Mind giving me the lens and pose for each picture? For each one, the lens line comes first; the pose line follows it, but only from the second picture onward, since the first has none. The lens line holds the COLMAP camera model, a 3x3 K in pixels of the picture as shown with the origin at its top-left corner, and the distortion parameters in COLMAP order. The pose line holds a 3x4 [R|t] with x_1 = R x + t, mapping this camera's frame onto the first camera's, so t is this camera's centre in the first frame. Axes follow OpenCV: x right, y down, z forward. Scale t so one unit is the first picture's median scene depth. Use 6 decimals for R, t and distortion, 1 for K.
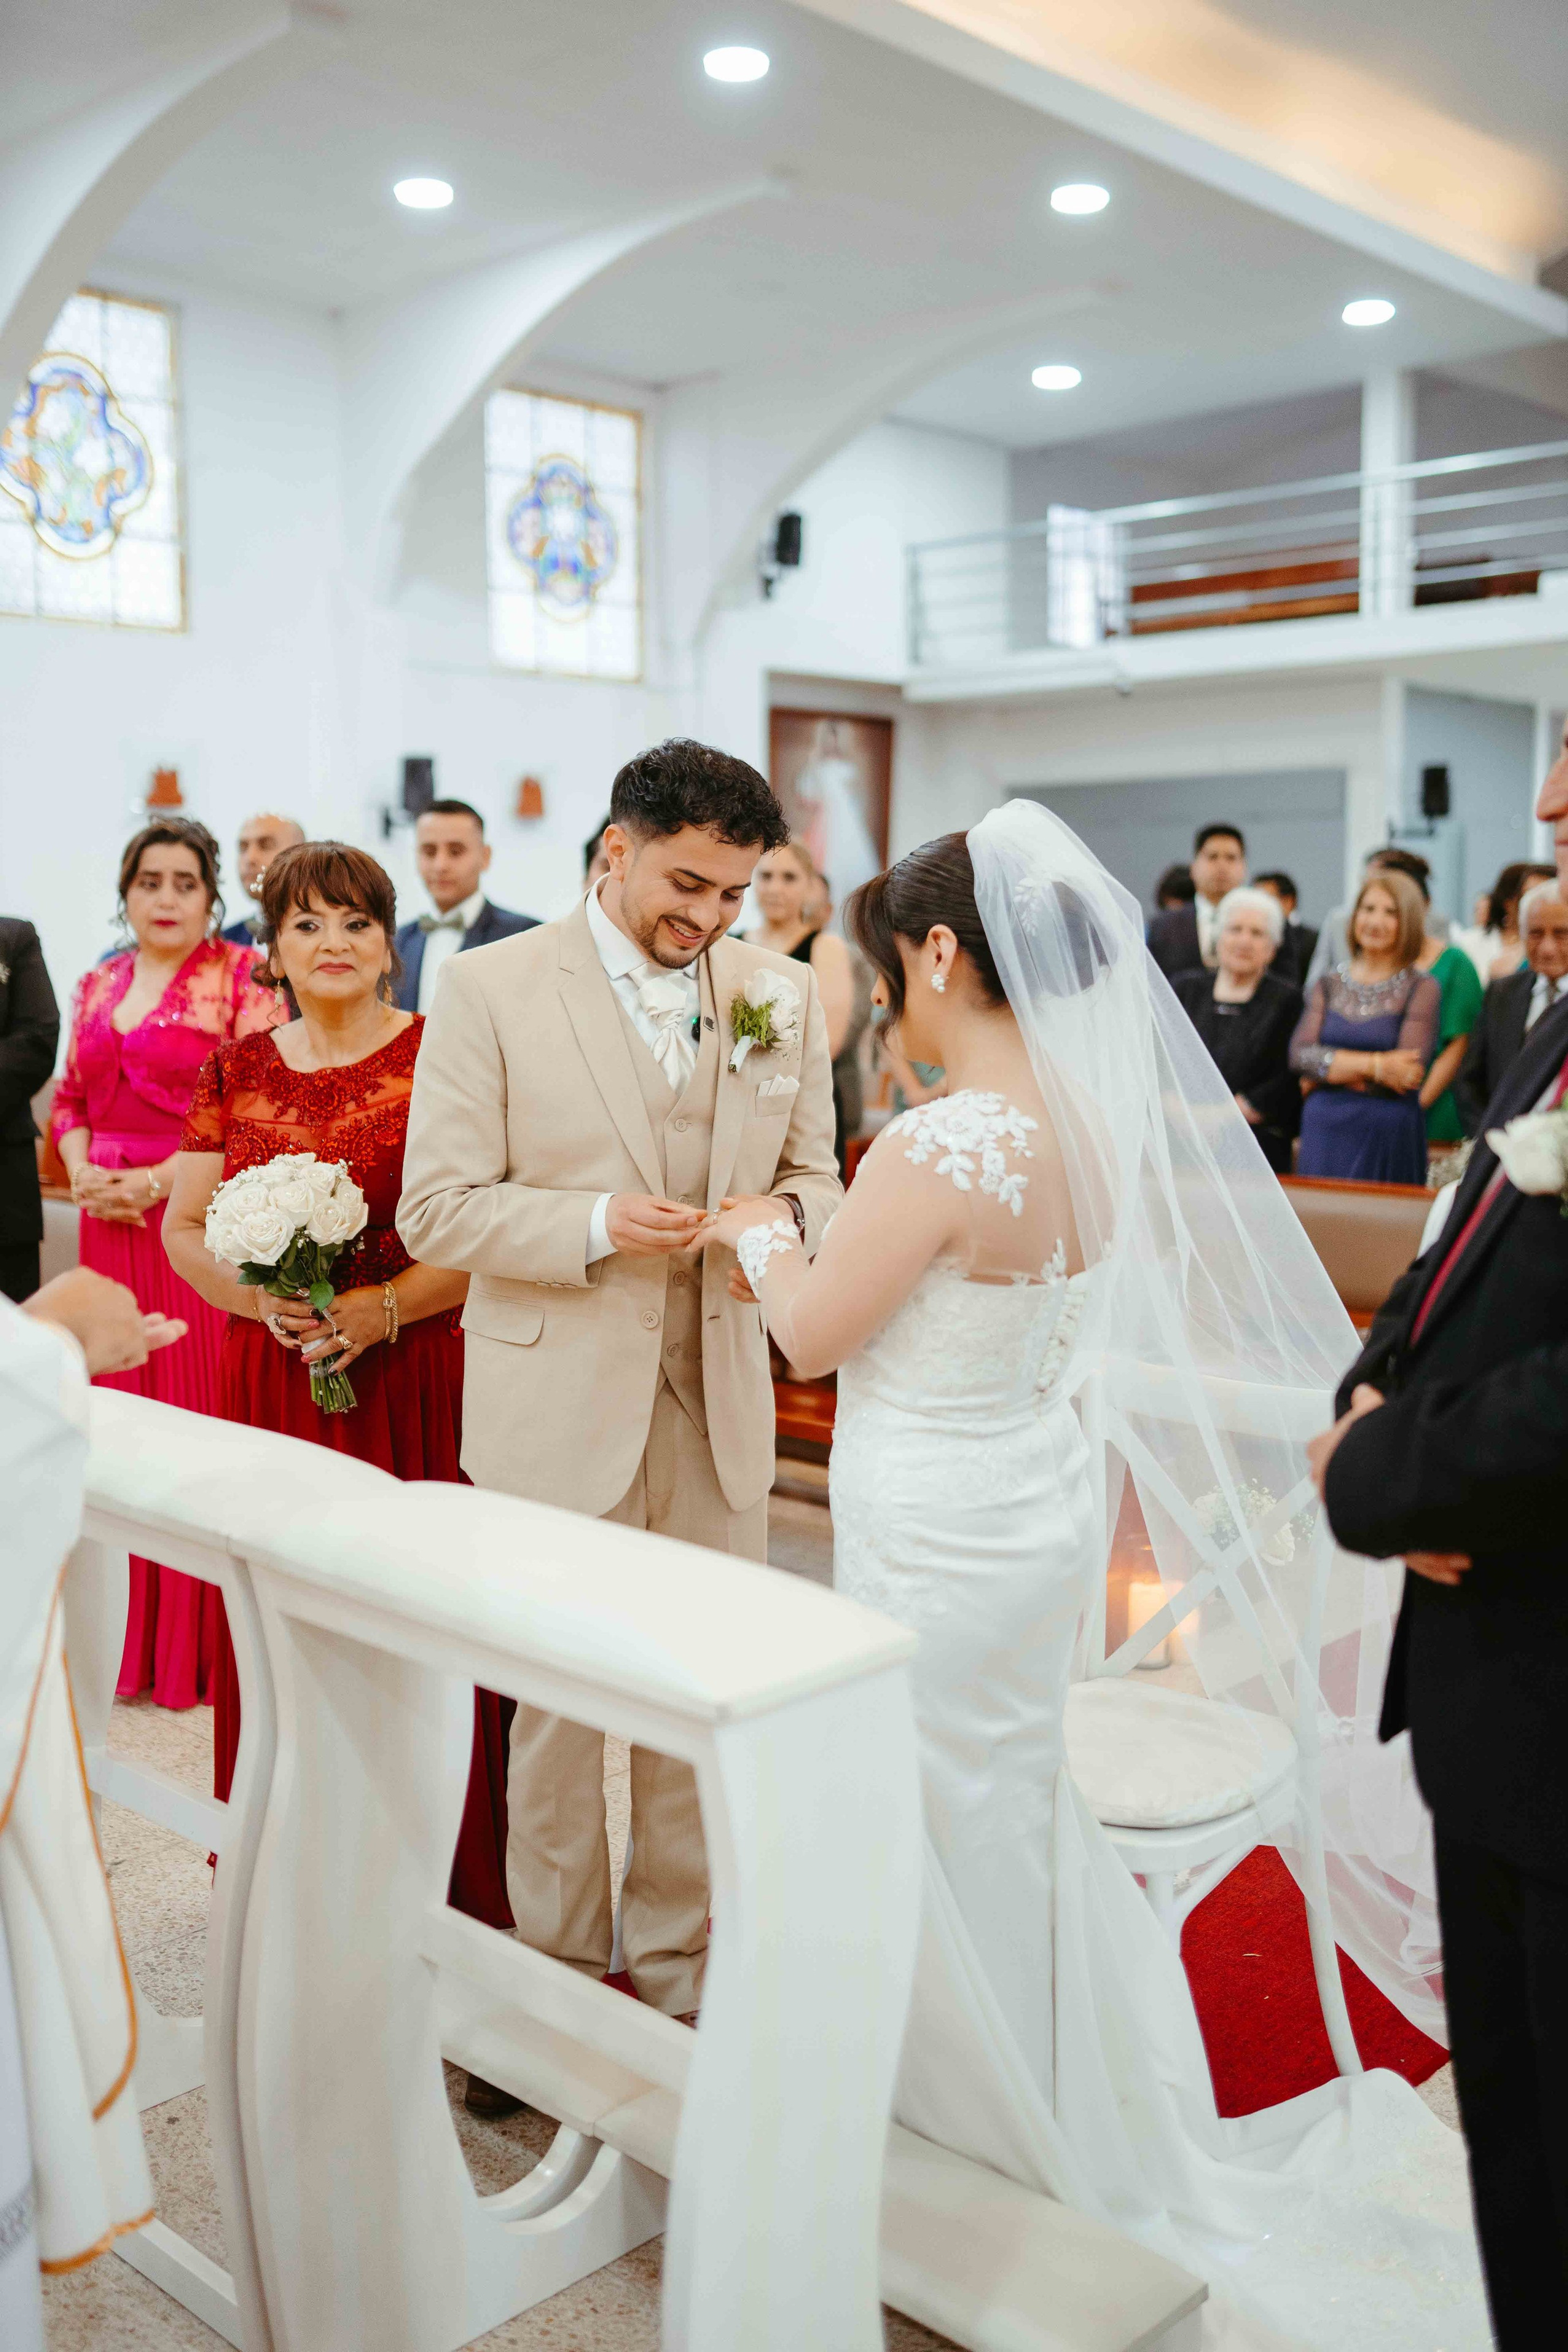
lens RADIAL K [[2235.8, 0, 779.6], [0, 2235.8, 1183.1], [0, 0, 1]] dist [-0.057275, 0.088083]
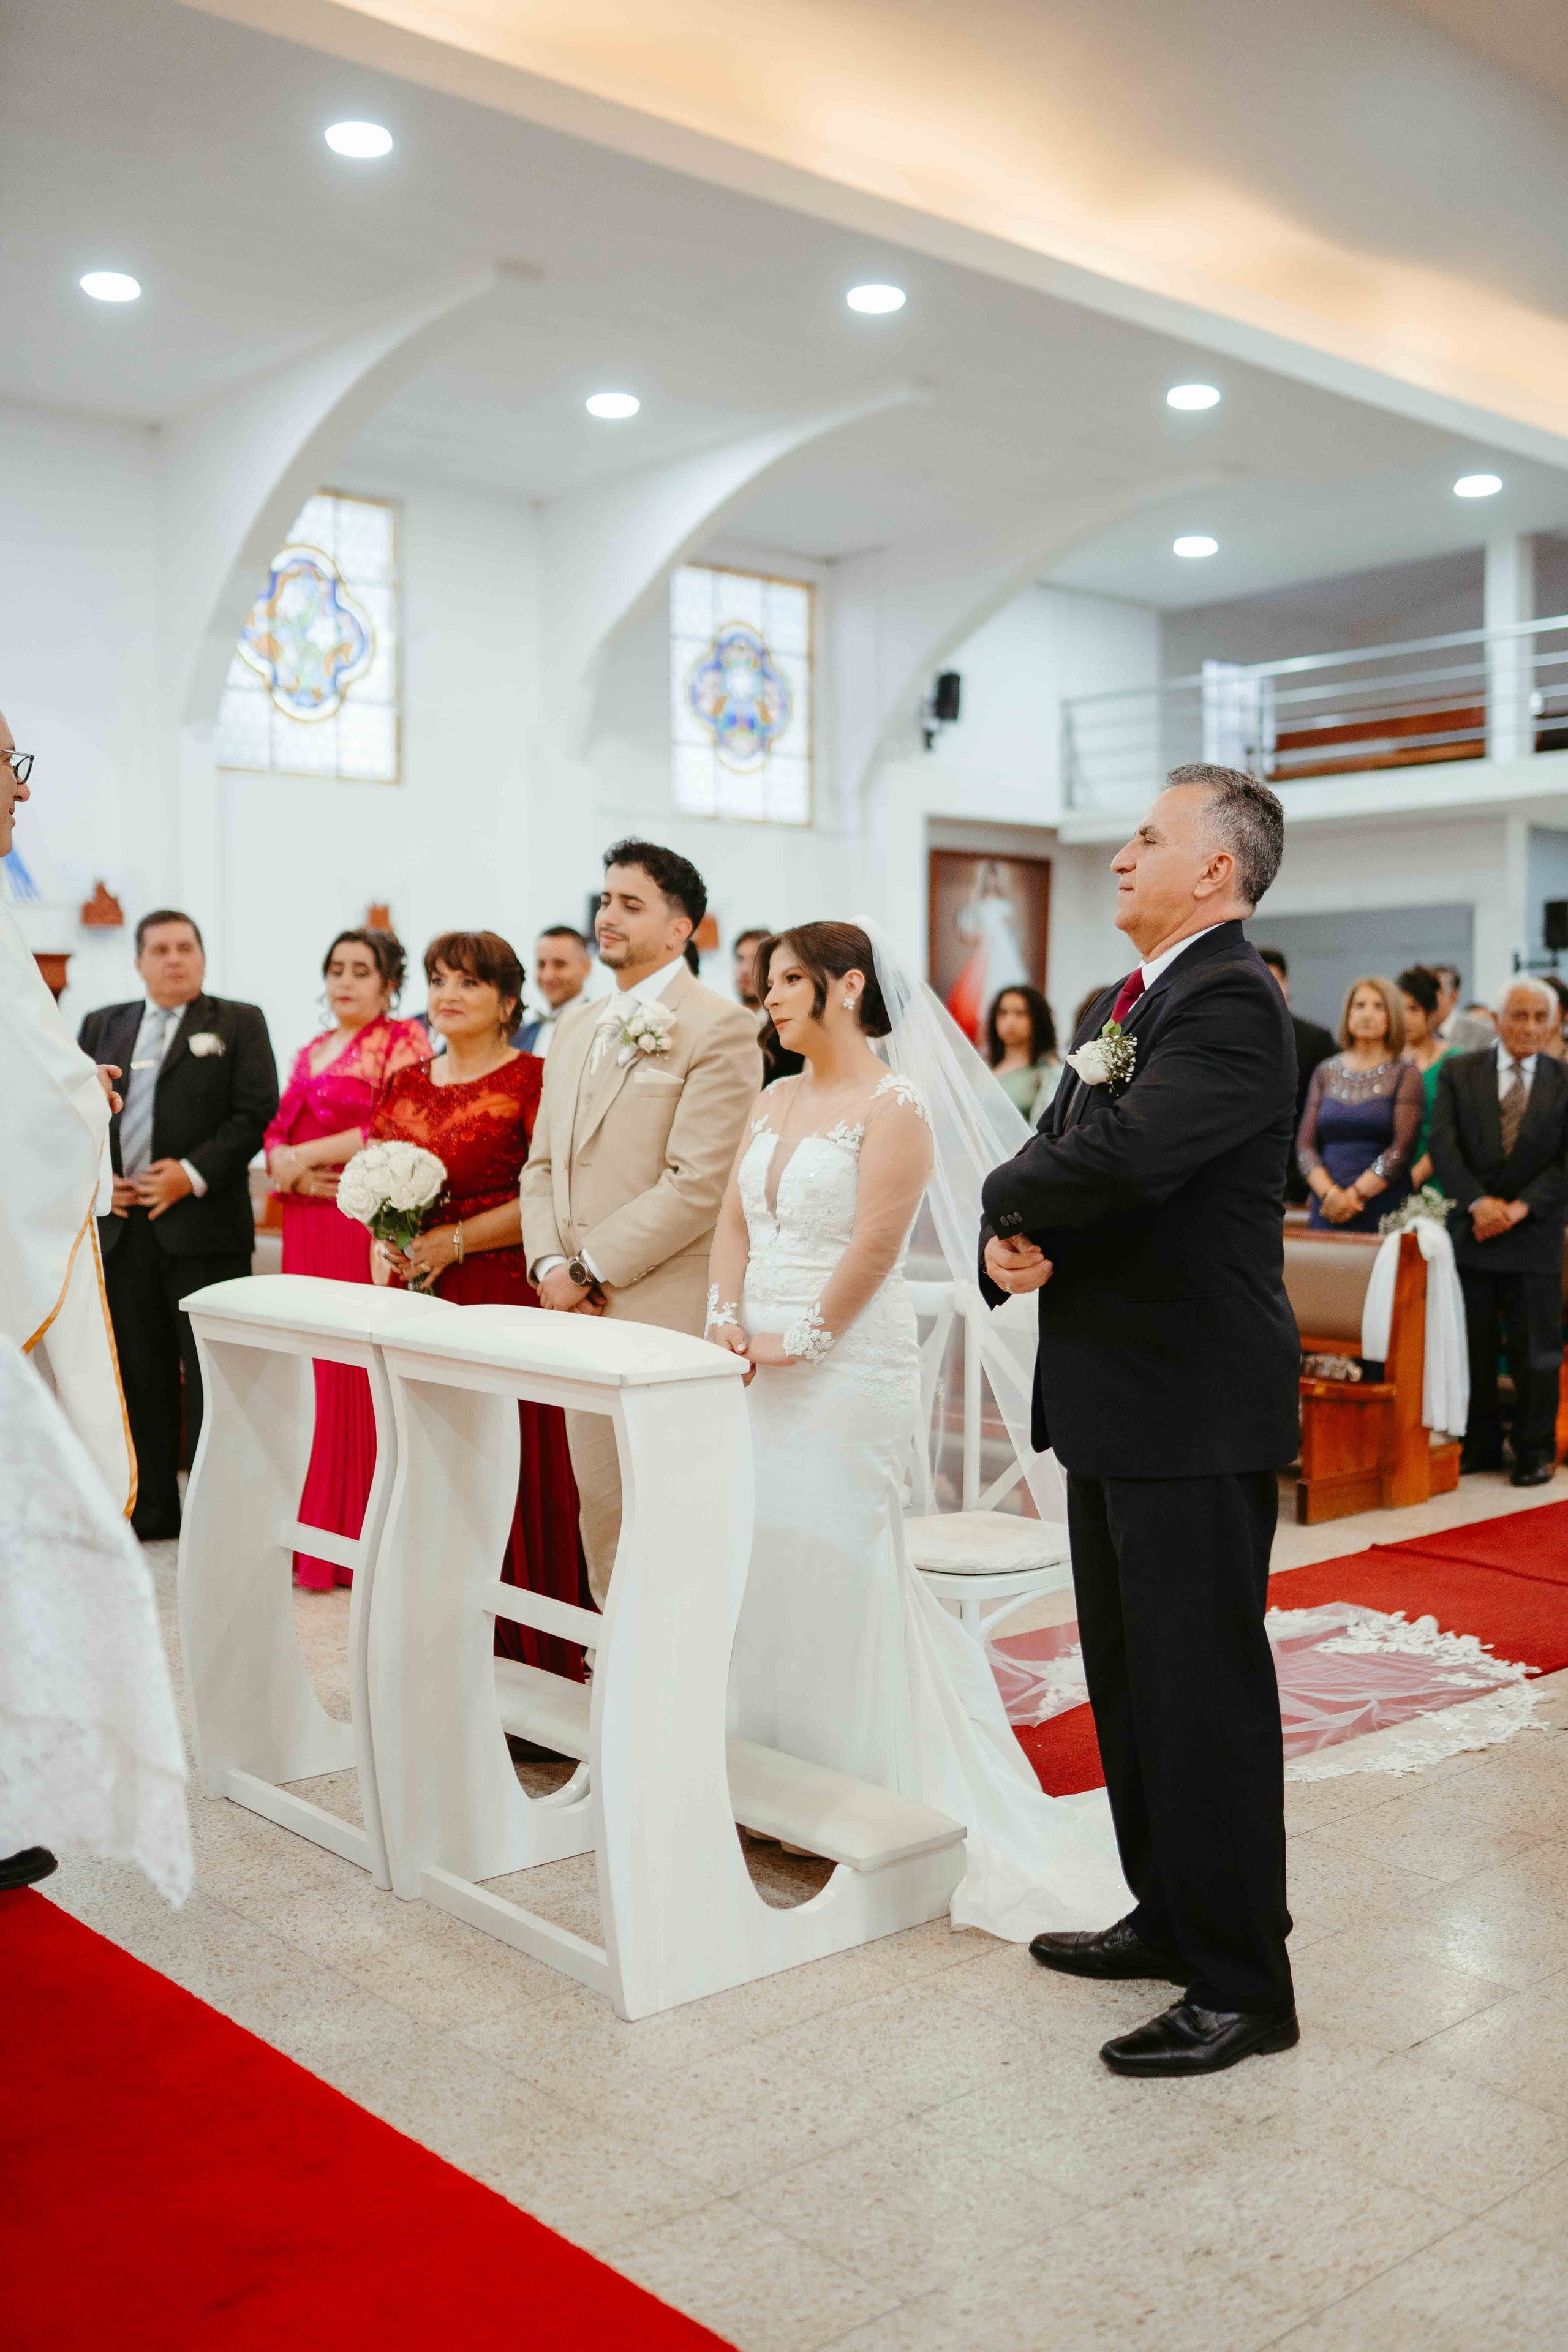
lens RADIAL K [[2271.2, 0, 779.4], [0, 2271.2, 1168.1], [0, 0, 1]] dist [-0.054838, 0.071880]
pose [[0.995440, 0.008770, -0.094988, 0.034568], [-0.015540, 0.997372, -0.070760, 0.023993], [0.094118, 0.071914, 0.992960, -0.106050]]
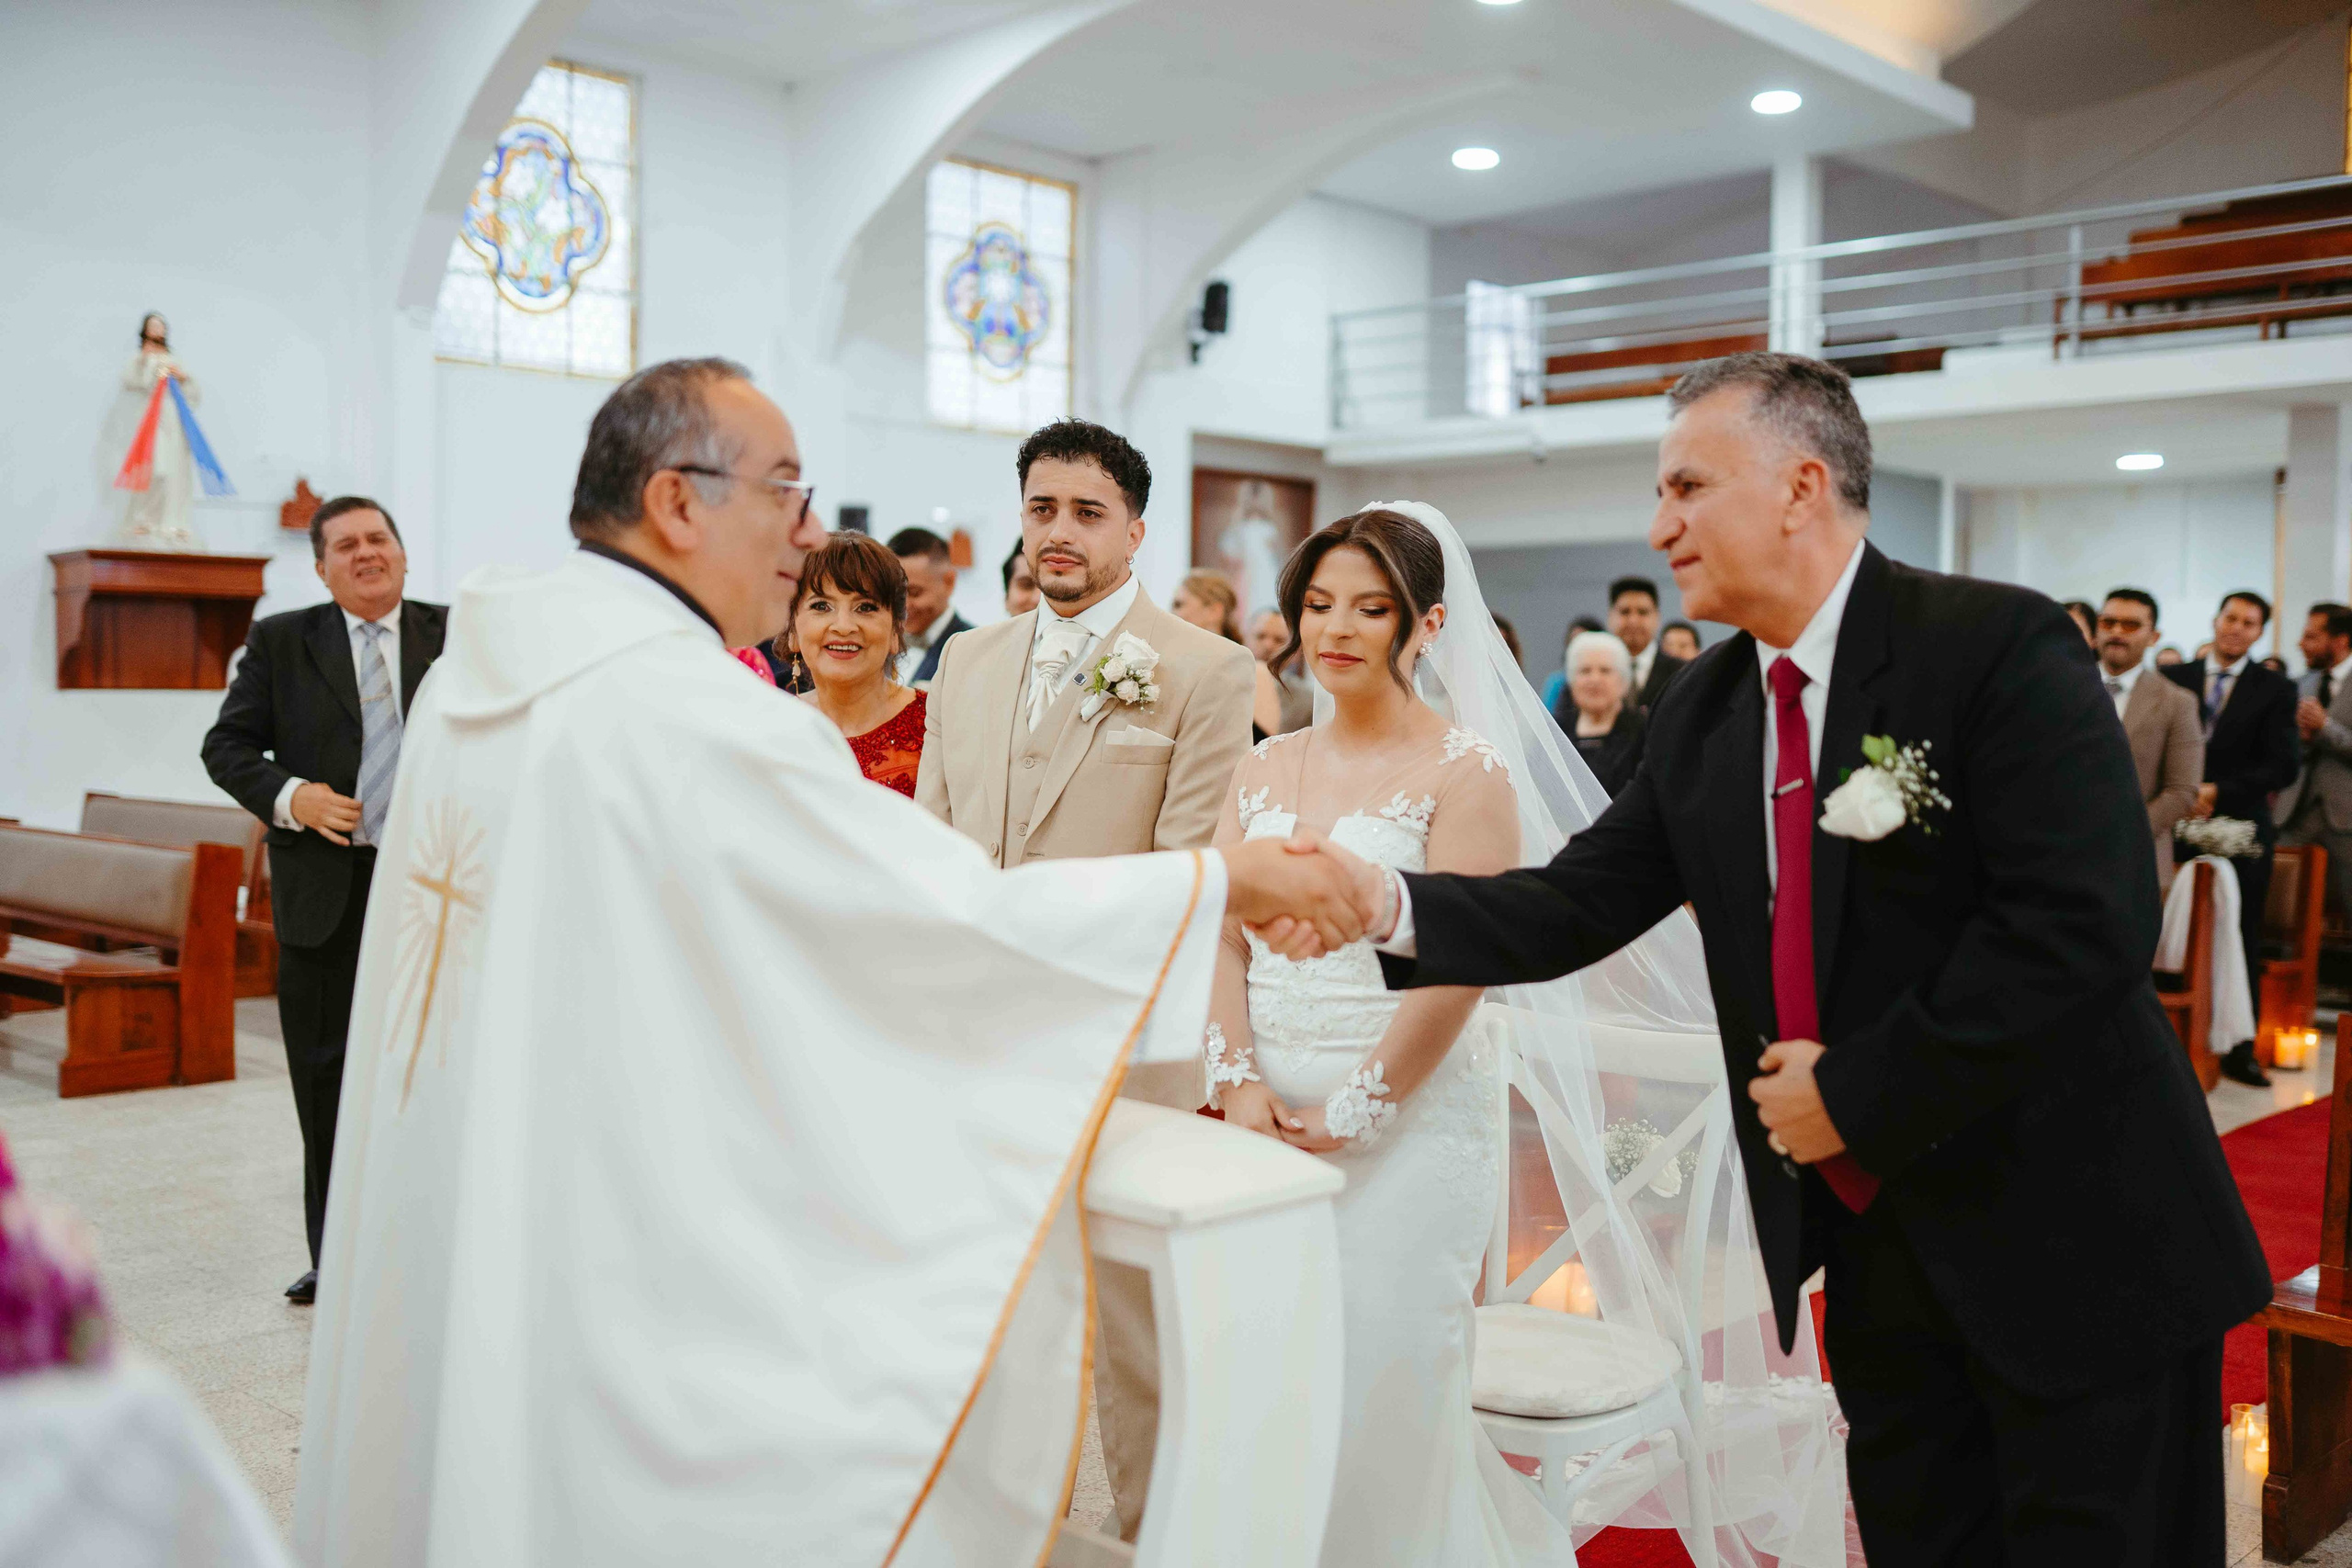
lens RADIAL K [[2239.1, 0, 1158.2], [0, 2239.1, 792.4], [0, 0, 1]] dist [-0.059237, 0.079323]
pose [[0.999677, 0.020246, -0.015359, -0.002633], [-0.021290, 0.997239, -0.071135, 0.012183], [0.013877, 0.071439, 0.997348, -0.023157]]
